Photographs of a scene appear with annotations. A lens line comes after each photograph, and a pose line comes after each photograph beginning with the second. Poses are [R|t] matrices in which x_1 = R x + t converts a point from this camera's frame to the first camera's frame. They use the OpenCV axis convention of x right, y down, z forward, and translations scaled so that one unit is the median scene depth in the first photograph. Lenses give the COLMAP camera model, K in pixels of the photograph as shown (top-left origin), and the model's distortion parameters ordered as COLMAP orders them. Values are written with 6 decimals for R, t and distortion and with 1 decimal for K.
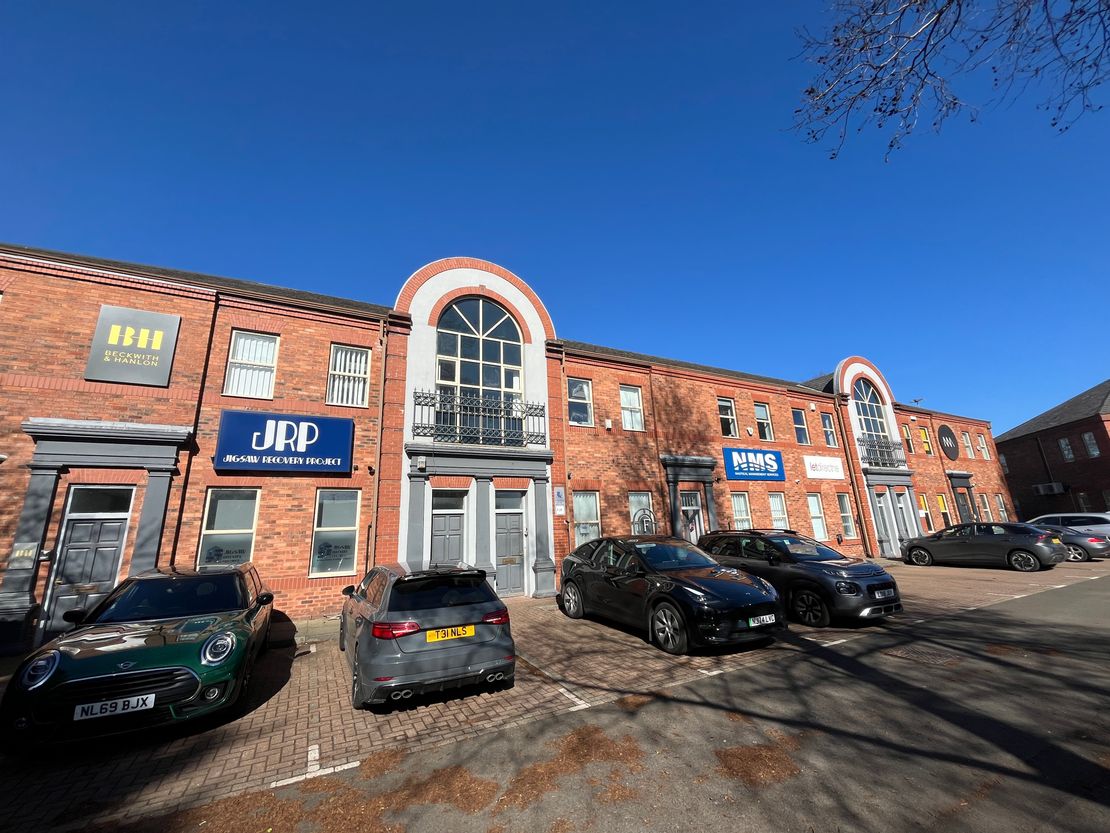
lens RADIAL K [[446.6, 0, 548.5], [0, 446.6, 415.9], [0, 0, 1]] dist [-0.005914, 0.001043]
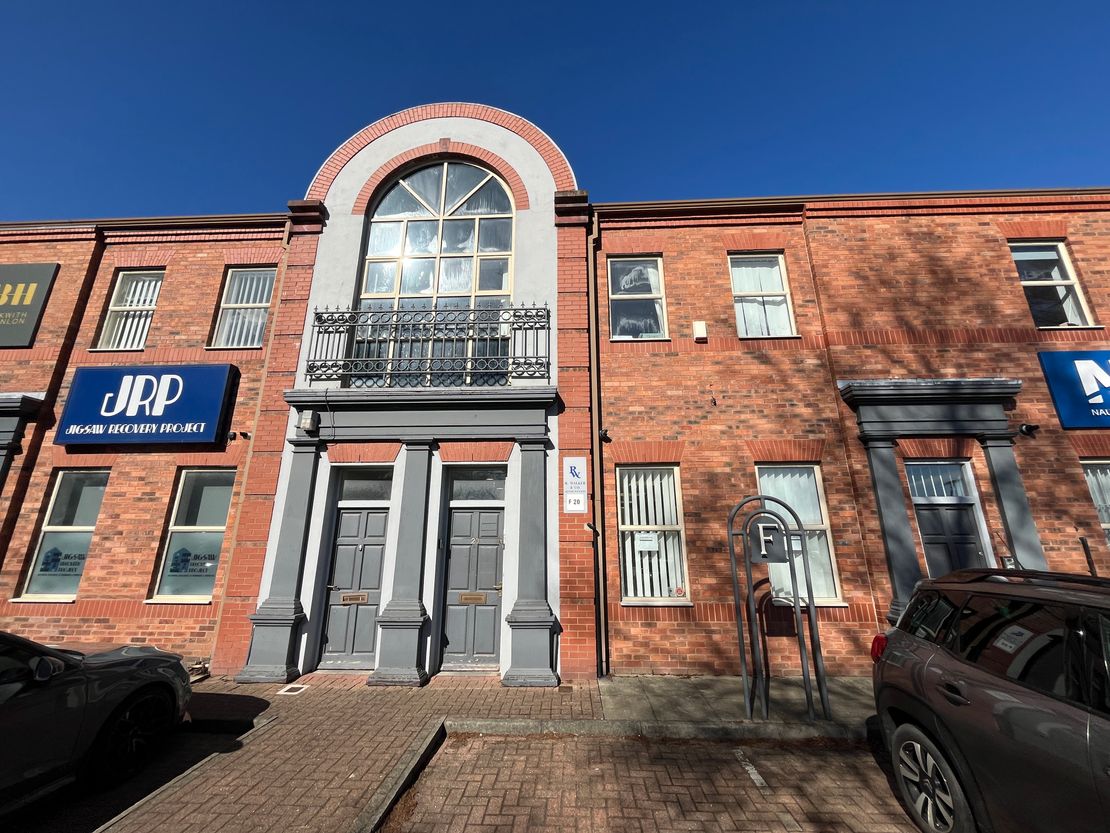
lens RADIAL K [[446.6, 0, 549.4], [0, 446.6, 416.3], [0, 0, 1]] dist [-0.005914, 0.001043]
pose [[0.869089, -0.100187, -0.484404, 0.300442], [0.093796, 0.994886, -0.037483, 0.159190], [0.485682, -0.012859, 0.874041, 0.669107]]
